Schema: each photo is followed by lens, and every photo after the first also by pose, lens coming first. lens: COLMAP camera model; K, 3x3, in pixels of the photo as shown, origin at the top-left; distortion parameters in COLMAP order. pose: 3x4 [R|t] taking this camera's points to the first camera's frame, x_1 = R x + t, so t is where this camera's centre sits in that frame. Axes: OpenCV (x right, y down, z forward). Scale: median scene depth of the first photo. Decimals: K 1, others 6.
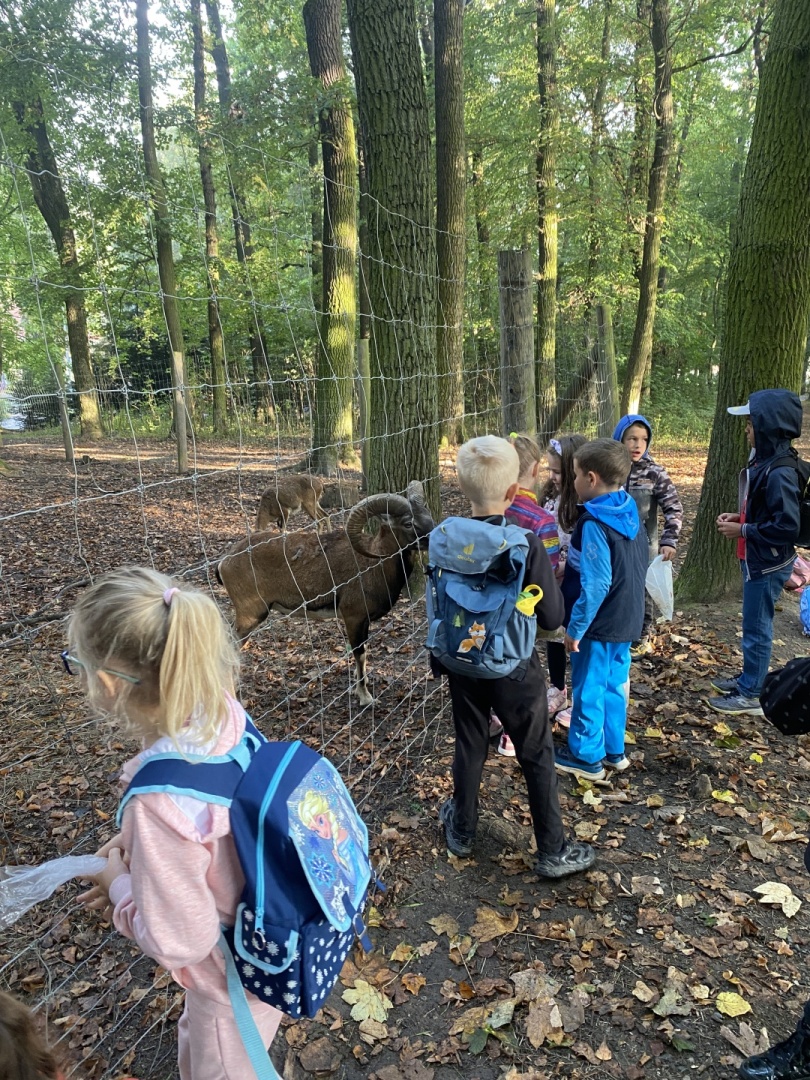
lens RADIAL K [[806.7, 0, 403.8], [0, 806.7, 537.0], [0, 0, 1]] dist [0.007773, -0.019405]
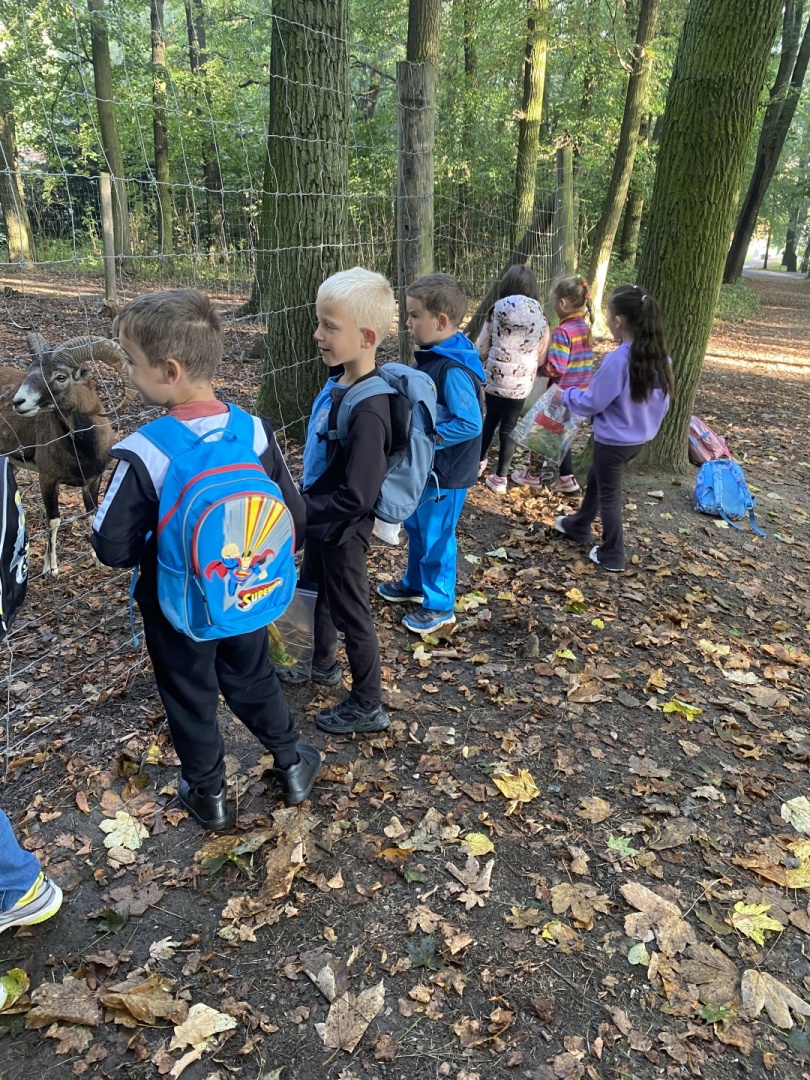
lens RADIAL K [[838.1, 0, 407.1], [0, 838.1, 544.0], [0, 0, 1]] dist [0.004652, -0.016399]
pose [[0.997407, 0.047044, 0.054455, 0.150364], [-0.055516, 0.984508, 0.166319, 0.020063], [-0.045787, -0.168911, 0.984567, 0.010942]]
